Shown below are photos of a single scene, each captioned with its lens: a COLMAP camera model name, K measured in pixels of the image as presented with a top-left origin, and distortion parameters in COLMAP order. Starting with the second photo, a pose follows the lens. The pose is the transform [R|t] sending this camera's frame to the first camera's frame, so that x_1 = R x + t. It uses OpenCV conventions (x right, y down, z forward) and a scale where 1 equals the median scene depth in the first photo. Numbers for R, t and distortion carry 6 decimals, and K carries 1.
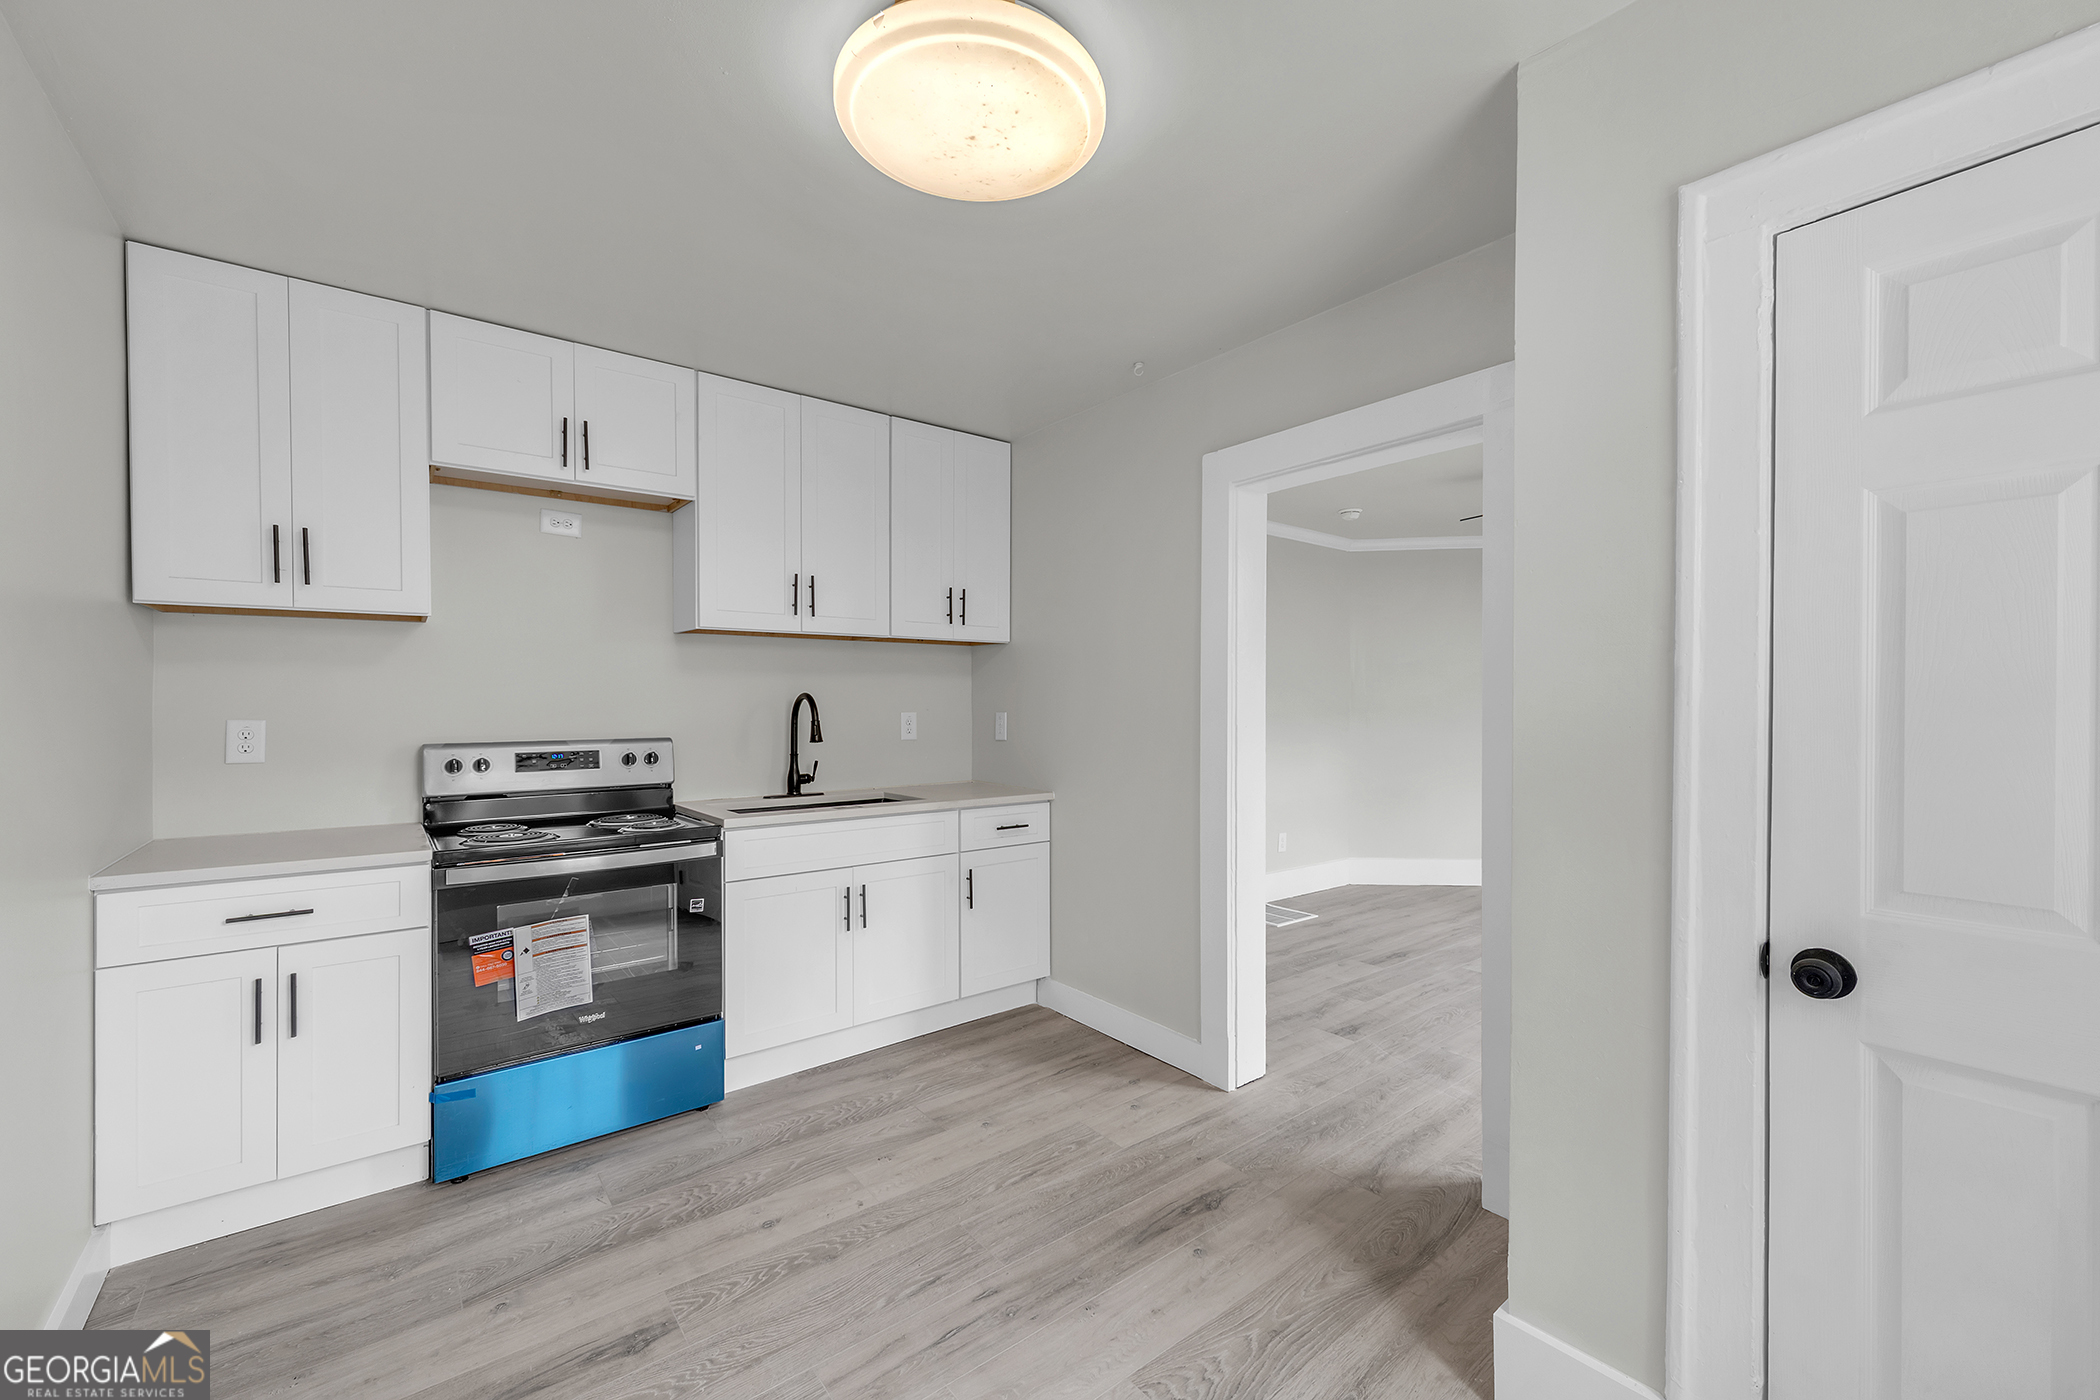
lens RADIAL K [[839.0, 0, 1055.7], [0, 839.0, 714.6], [0, 0, 1]] dist [-0.002277, 0.000042]
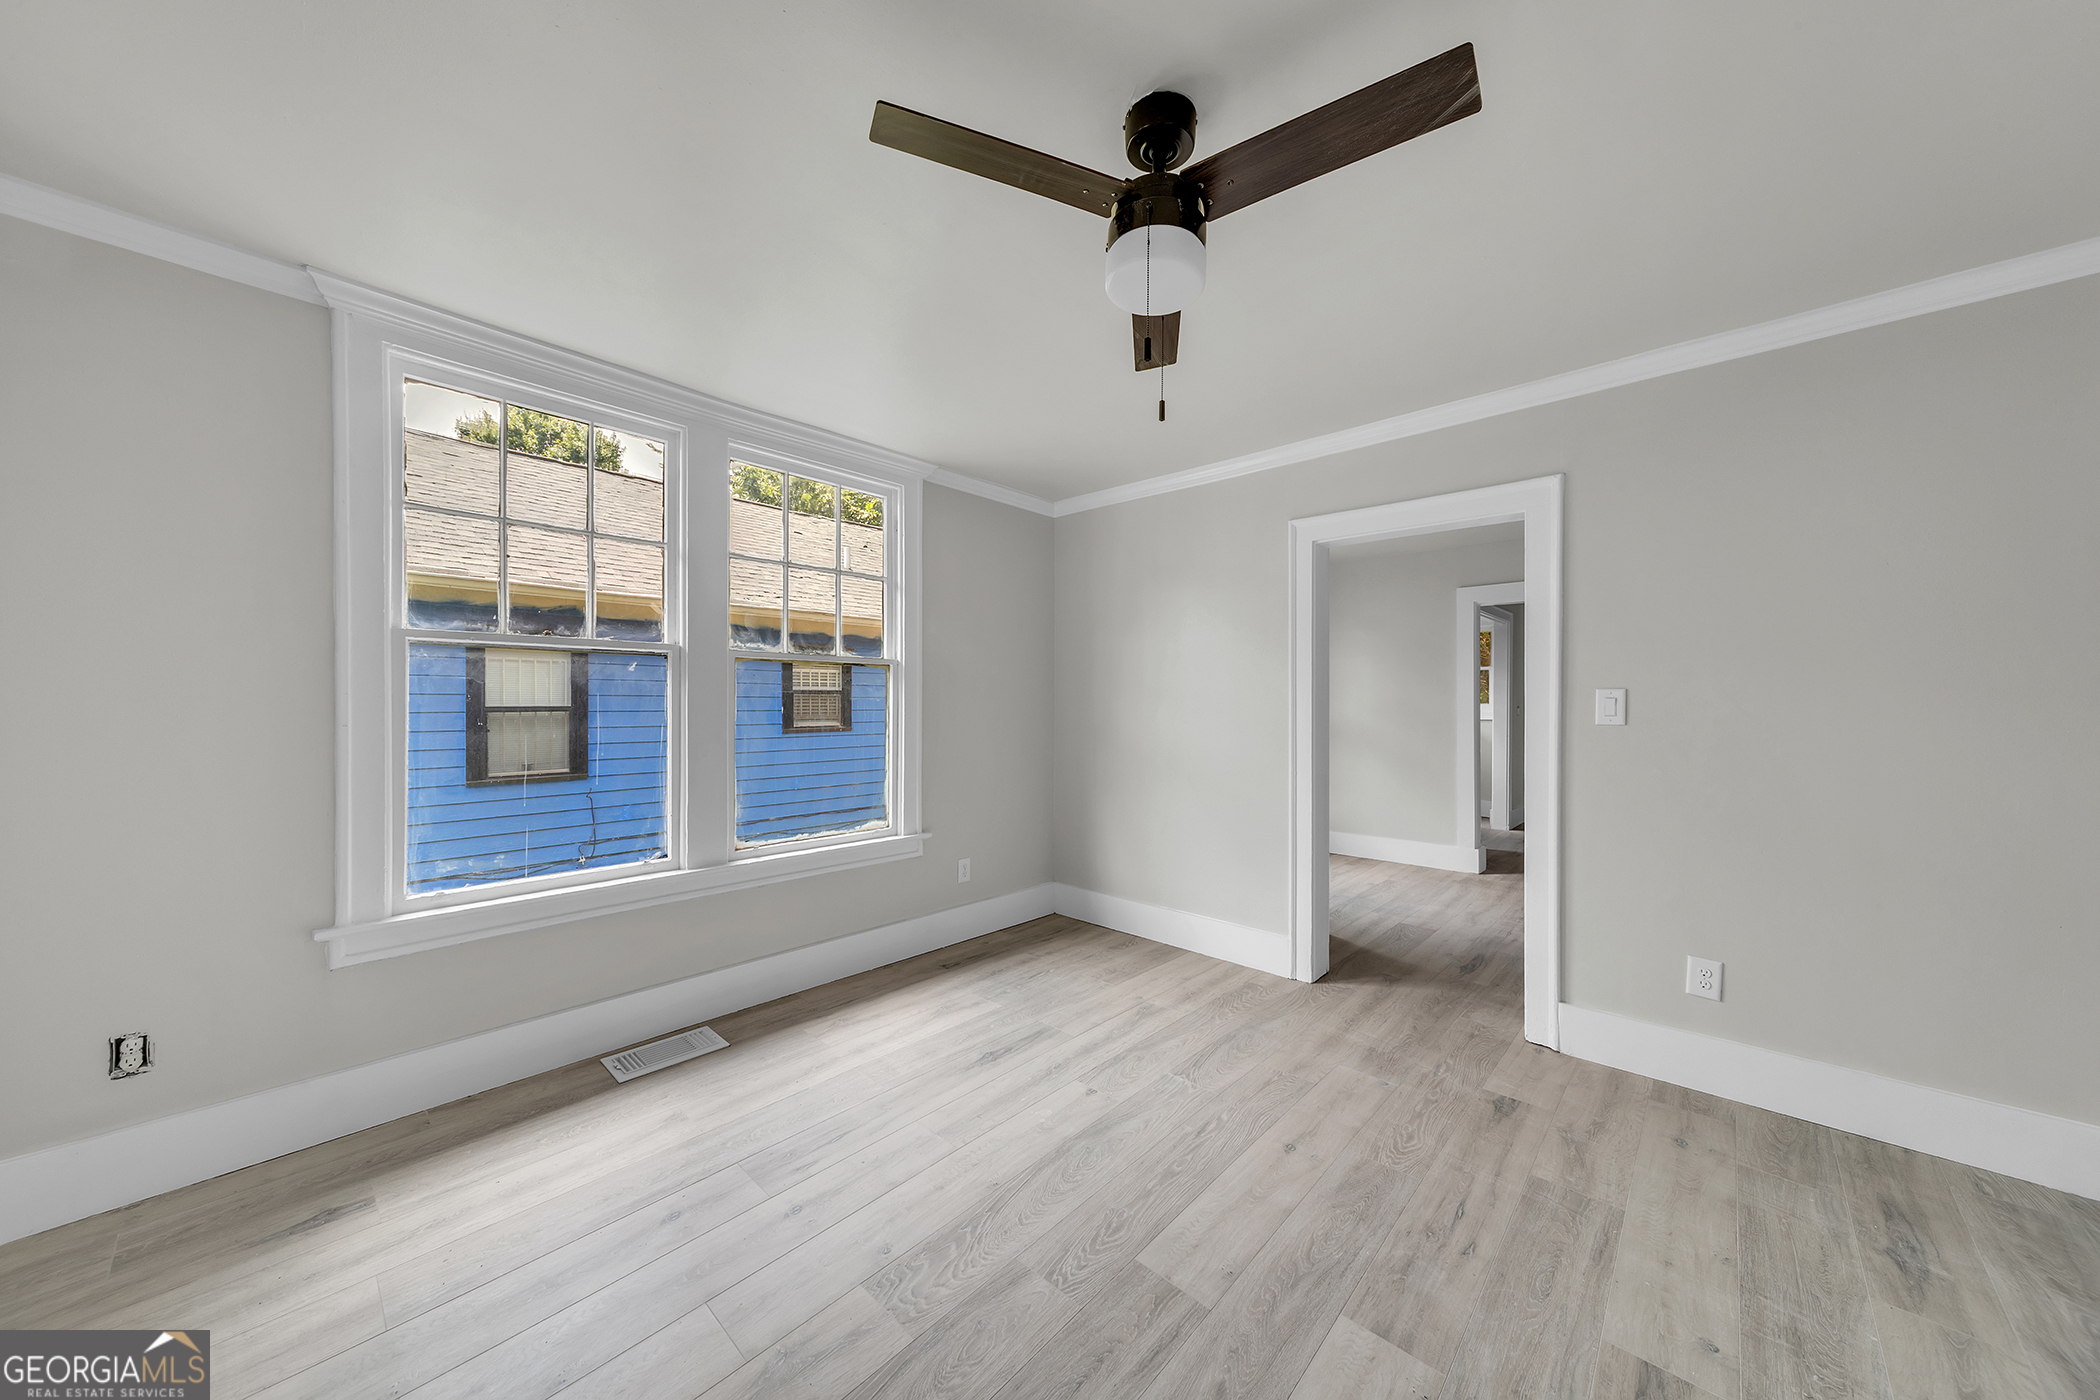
lens RADIAL K [[722.7, 0, 1056.4], [0, 722.7, 704.4], [0, 0, 1]] dist [0.006998, 0.000280]
pose [[-0.987485, 0.002998, -0.157684, 1.119161], [-0.000599, 0.999741, 0.022755, -0.032439], [0.157712, 0.022565, -0.987227, 2.042739]]
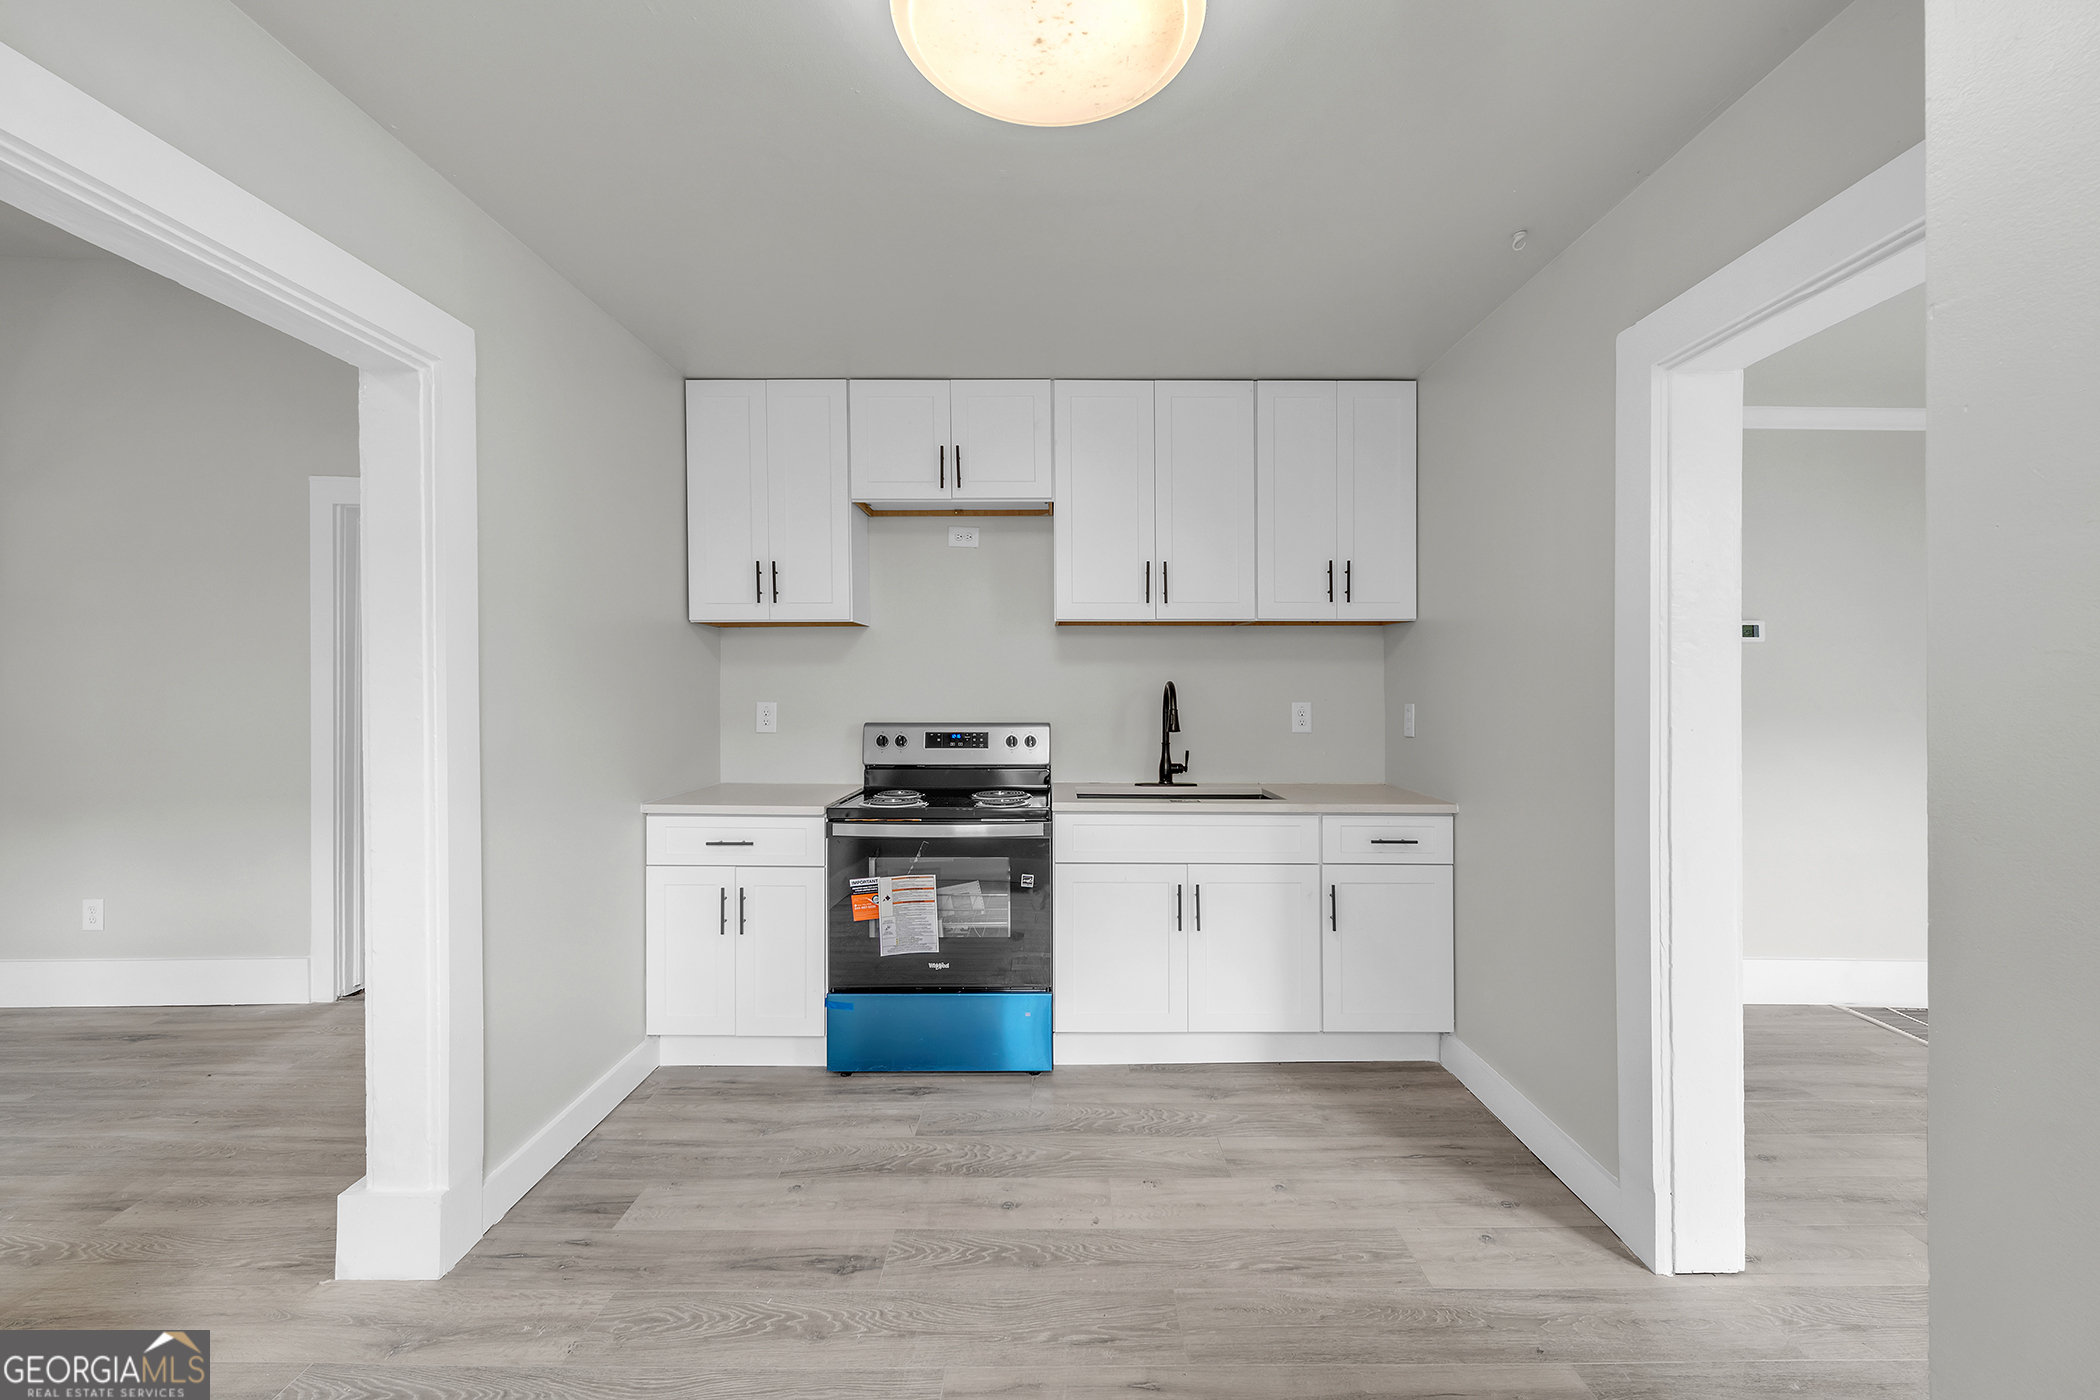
lens RADIAL K [[829.0, 0, 1065.3], [0, 829.0, 697.4], [0, 0, 1]] dist [-0.001624, -0.000077]
pose [[0.785470, 0.007746, -0.618851, 0.259725], [-0.011839, 0.999927, -0.002510, -0.003748], [0.618786, 0.009299, 0.785505, 0.198367]]
